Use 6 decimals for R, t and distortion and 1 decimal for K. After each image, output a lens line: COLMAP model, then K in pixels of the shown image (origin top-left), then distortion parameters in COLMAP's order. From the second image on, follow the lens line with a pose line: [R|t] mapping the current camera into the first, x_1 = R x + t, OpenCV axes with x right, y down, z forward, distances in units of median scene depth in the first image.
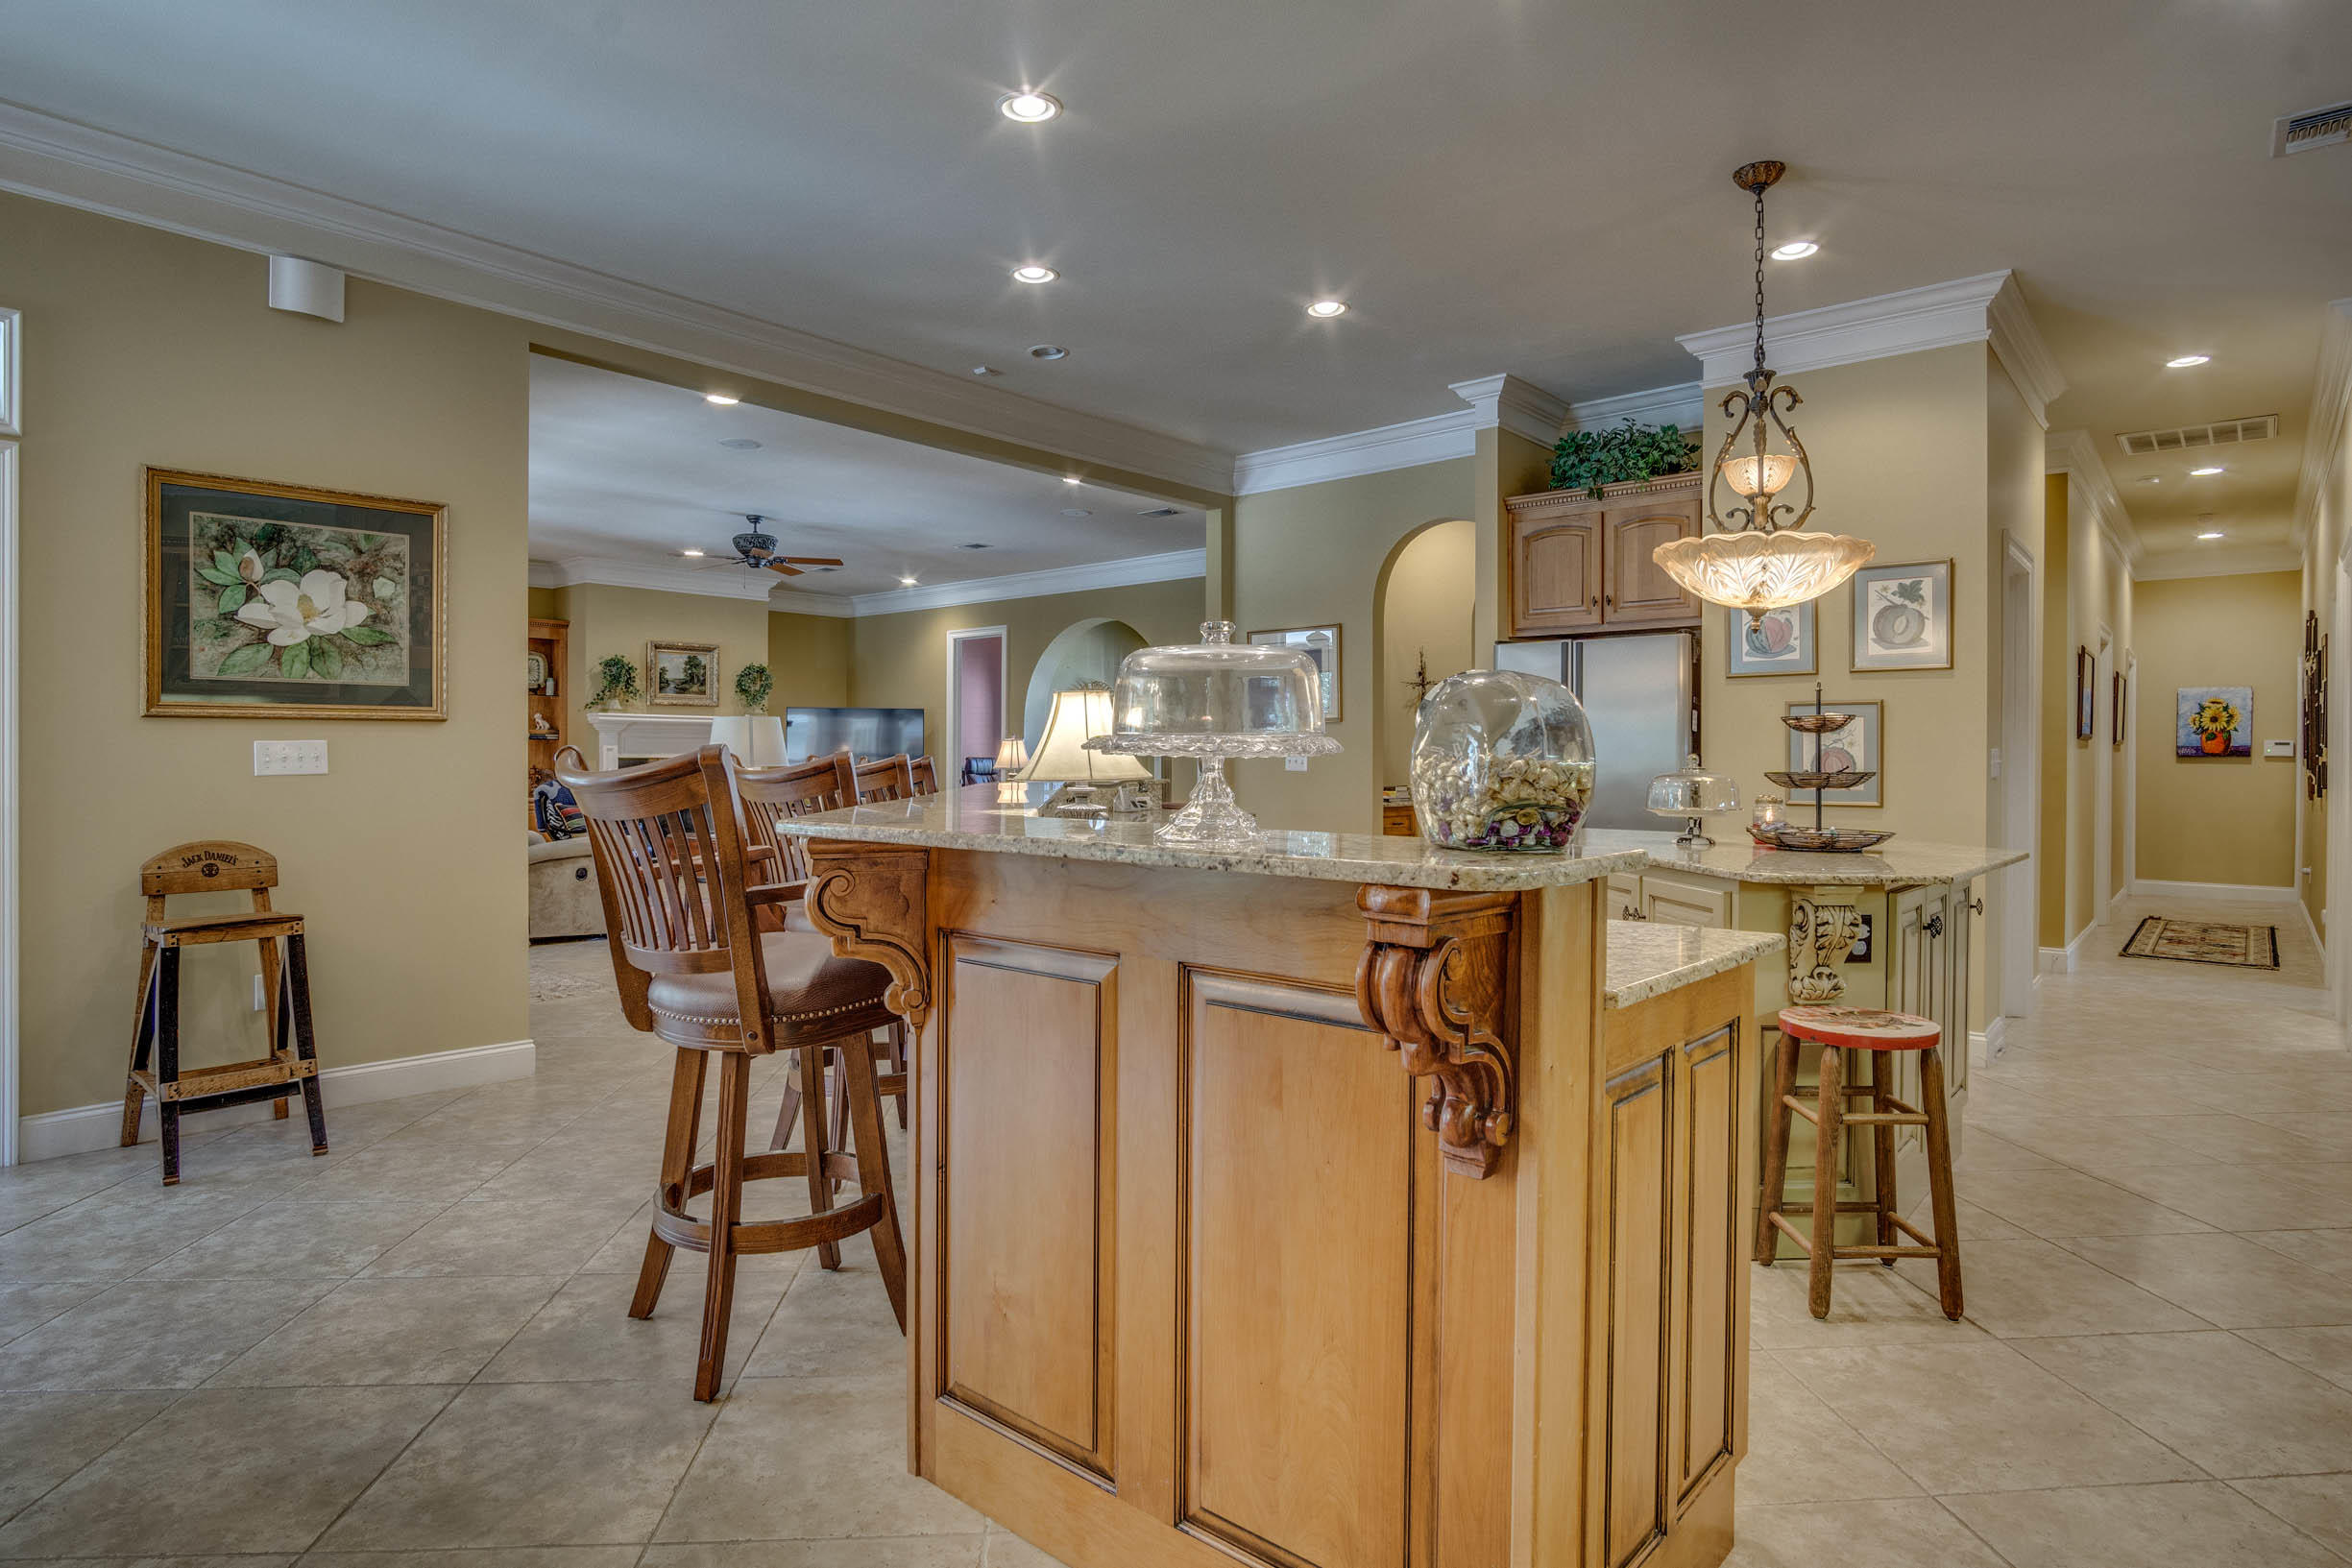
lens RADIAL K [[1267.4, 0, 1154.1], [0, 1267.4, 761.5], [0, 0, 1]] dist [-0.024046, 0.002251]
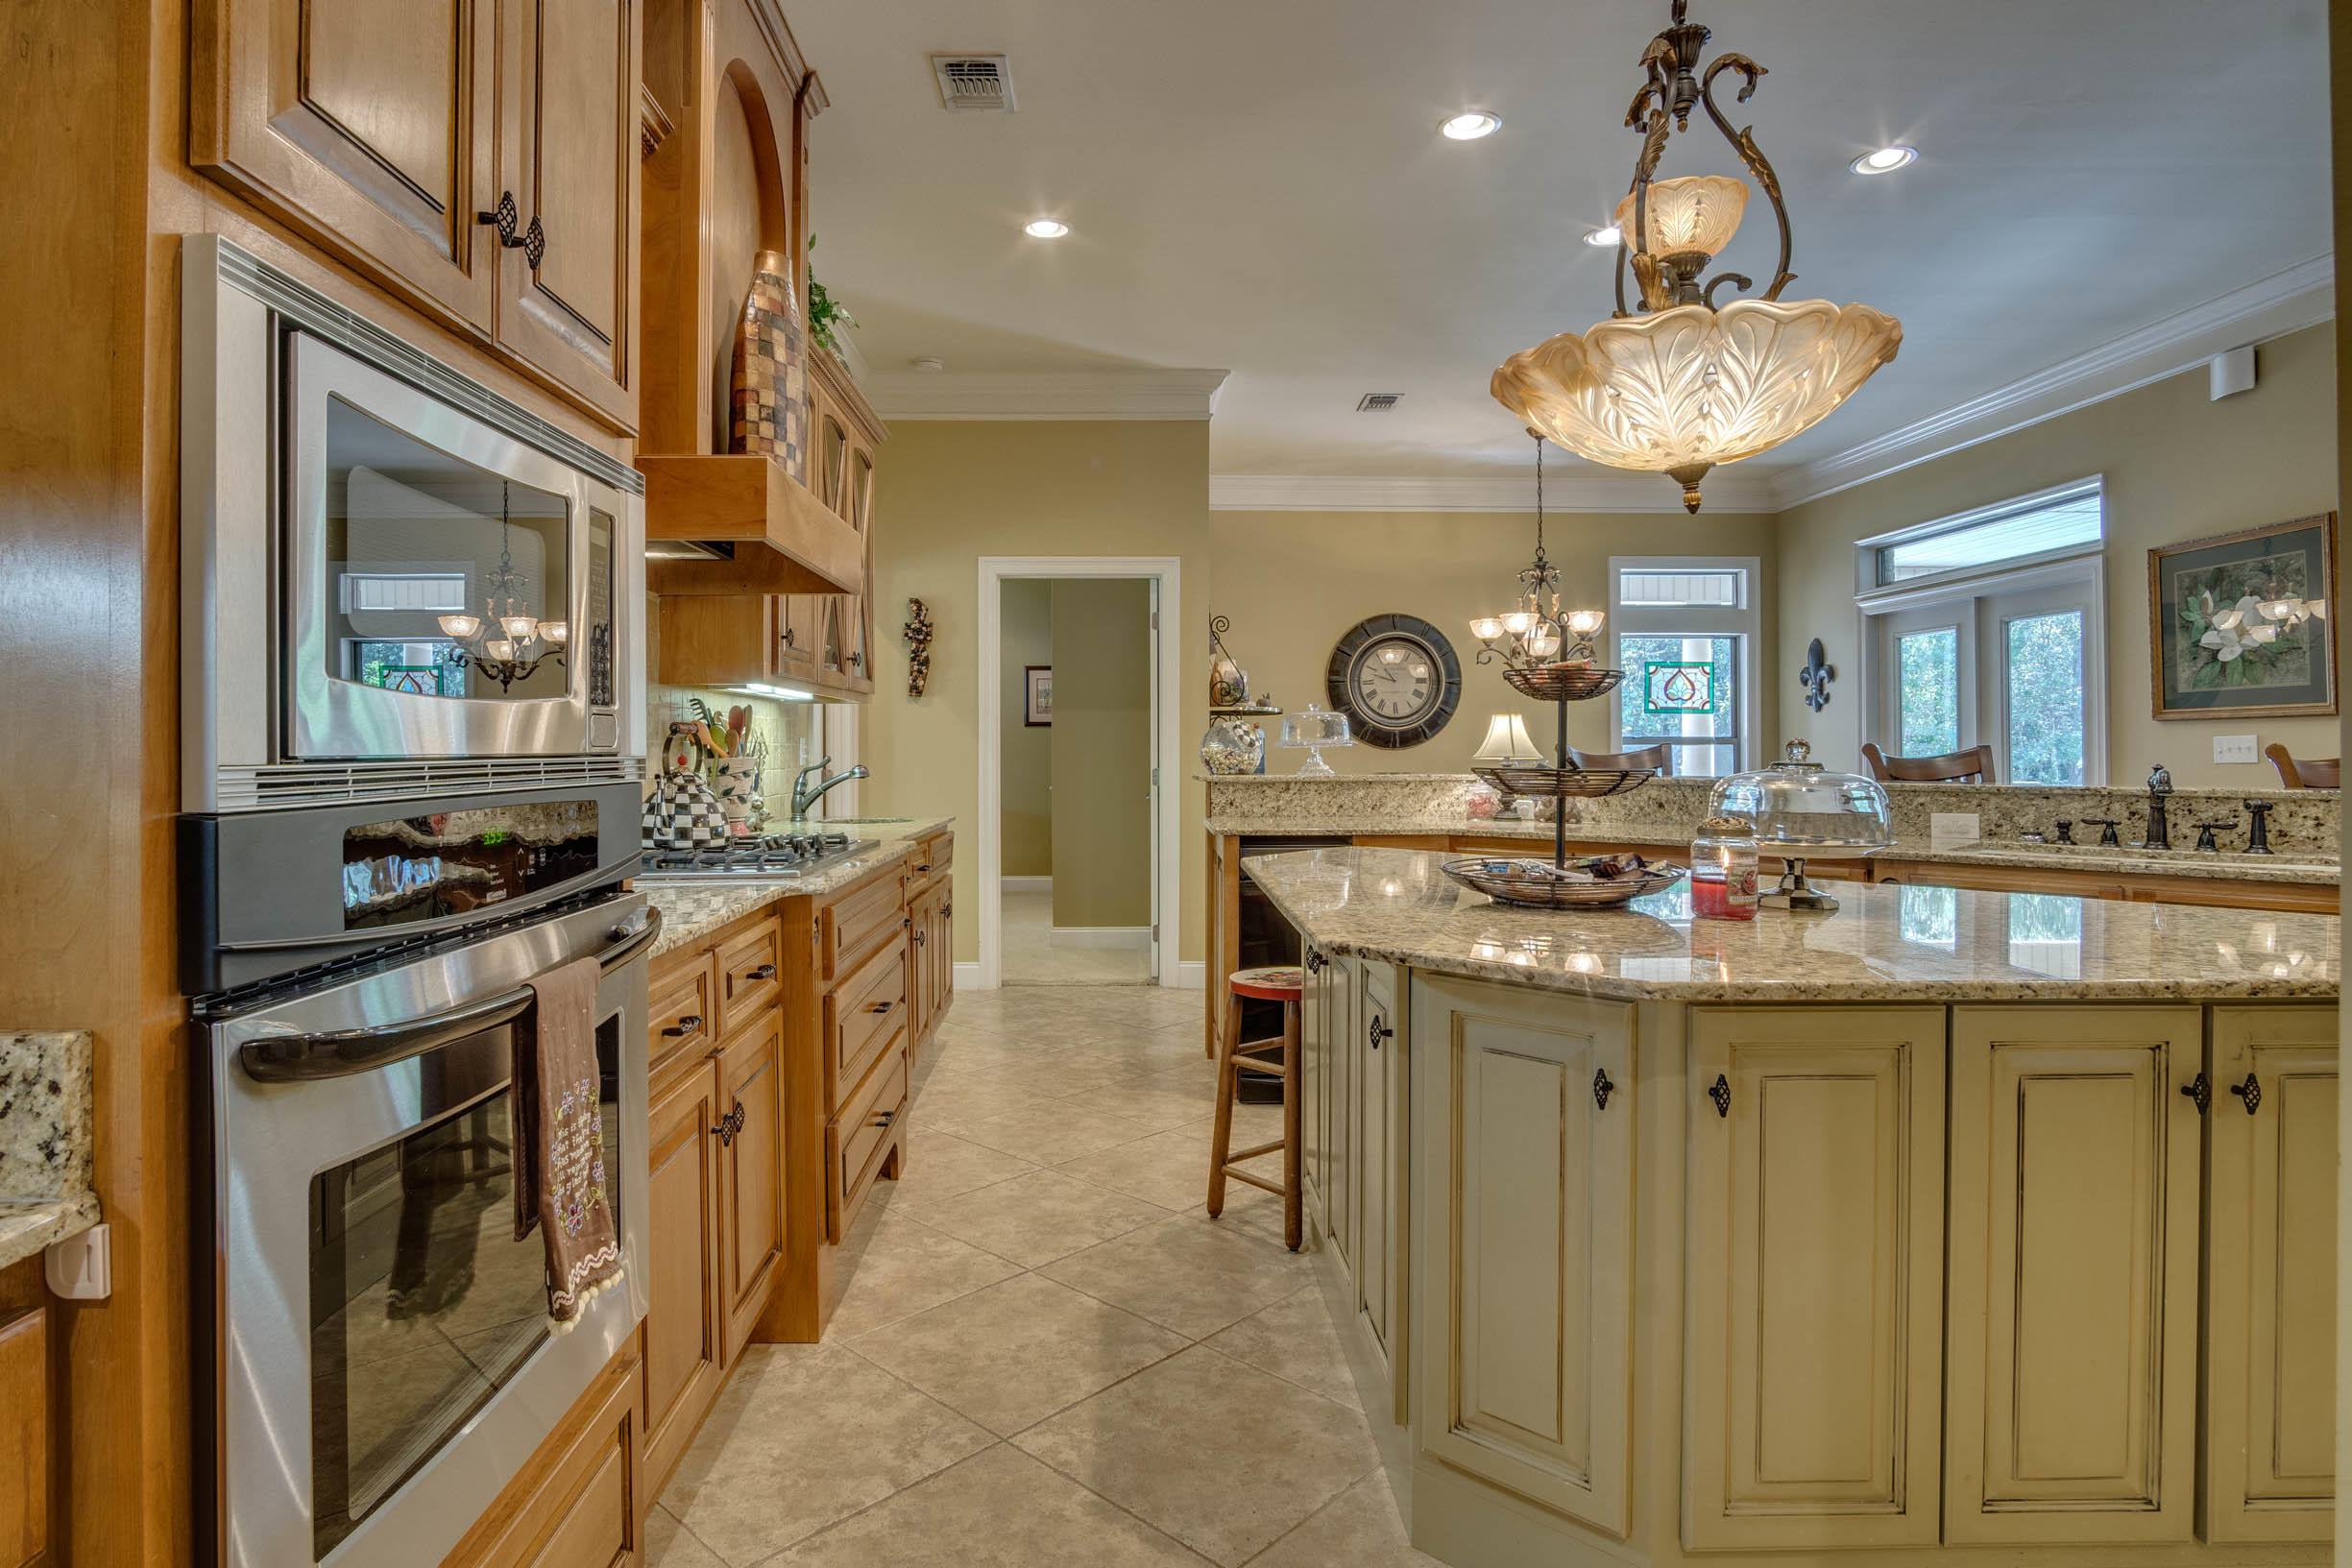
lens RADIAL K [[1267.4, 0, 1154.1], [0, 1267.4, 761.5], [0, 0, 1]] dist [-0.024046, 0.002251]
pose [[-0.730252, 0.005560, -0.683155, 0.669749], [-0.003838, 0.999918, 0.012240, -0.001220], [0.683167, 0.011561, -0.730171, 0.819466]]
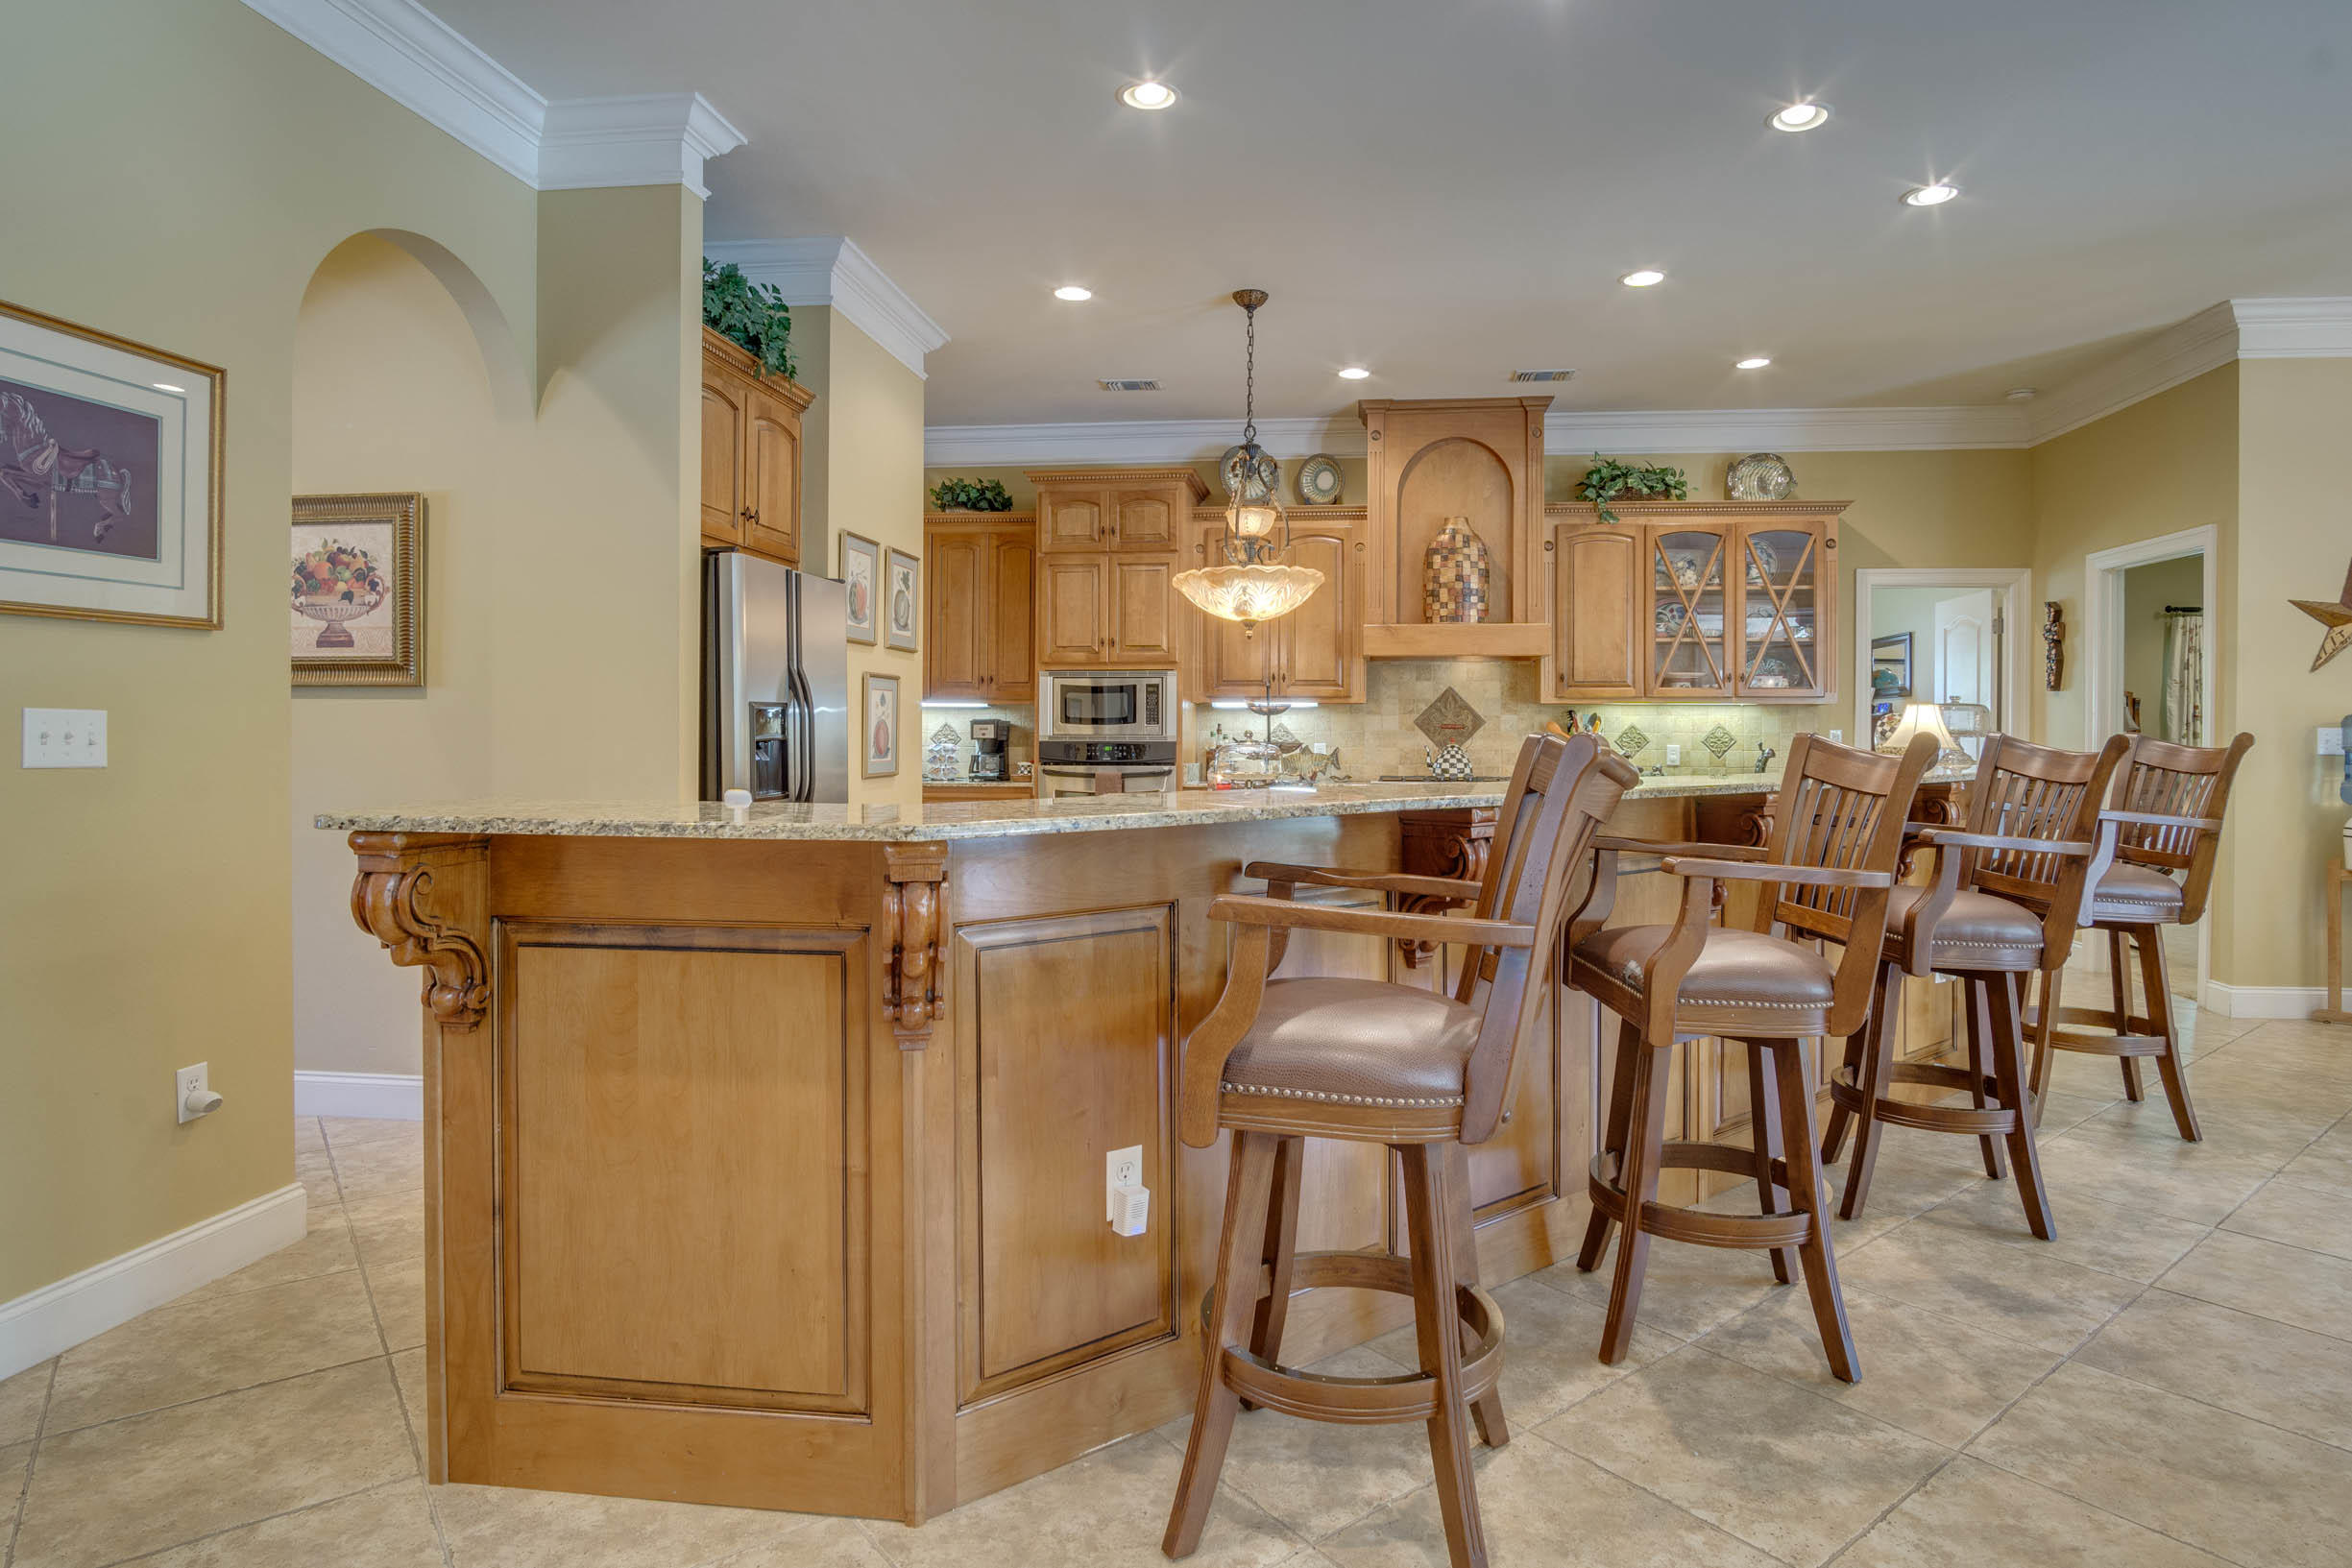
lens RADIAL K [[1302.5, 0, 1235.8], [0, 1302.5, 750.2], [0, 0, 1]] dist [-0.034756, -0.000343]
pose [[-0.585498, -0.015357, 0.810528, -0.406621], [-0.004143, 0.999864, 0.015951, -0.004256], [-0.810663, 0.005981, -0.585482, 1.190998]]
